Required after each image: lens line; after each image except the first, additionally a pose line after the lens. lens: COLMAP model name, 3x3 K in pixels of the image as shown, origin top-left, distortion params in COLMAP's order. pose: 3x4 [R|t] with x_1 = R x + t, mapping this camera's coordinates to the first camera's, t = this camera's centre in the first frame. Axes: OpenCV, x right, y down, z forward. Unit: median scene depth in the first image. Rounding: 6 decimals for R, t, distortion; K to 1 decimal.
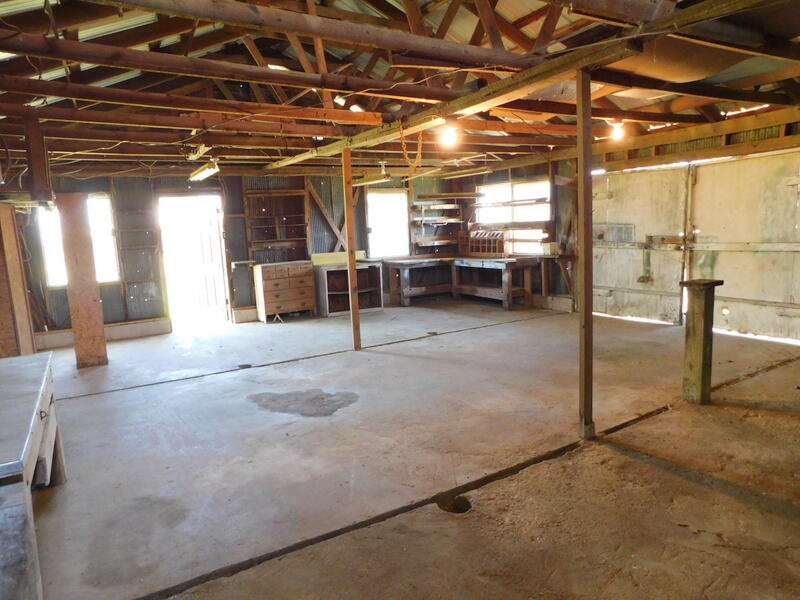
lens RADIAL K [[527.5, 0, 400.0], [0, 527.5, 300.0], [0, 0, 1]] dist [-0.064101, 0.051674]
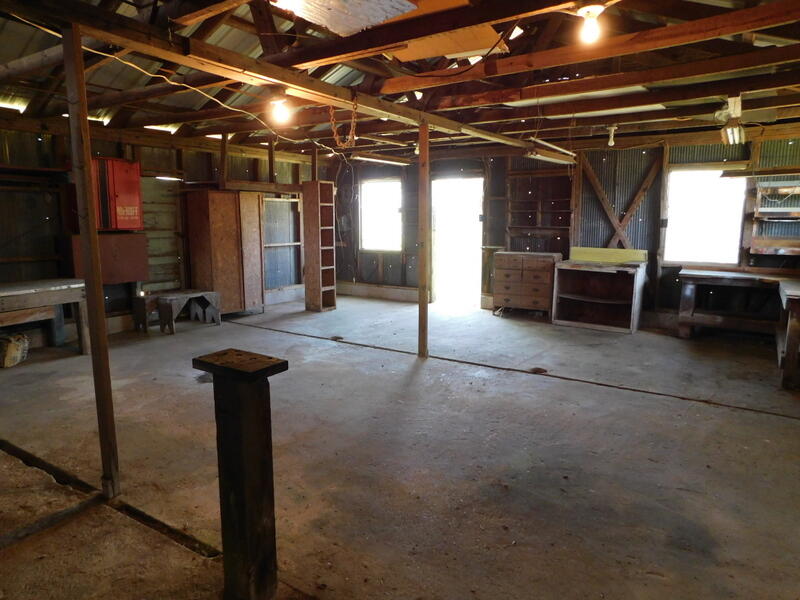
lens RADIAL K [[527.5, 0, 400.0], [0, 527.5, 300.0], [0, 0, 1]] dist [-0.064101, 0.051674]
pose [[0.429314, 0.187477, -0.883483, 0.496473], [-0.146729, 0.979700, 0.136594, -0.084109], [0.891157, 0.070991, 0.448107, 0.424418]]
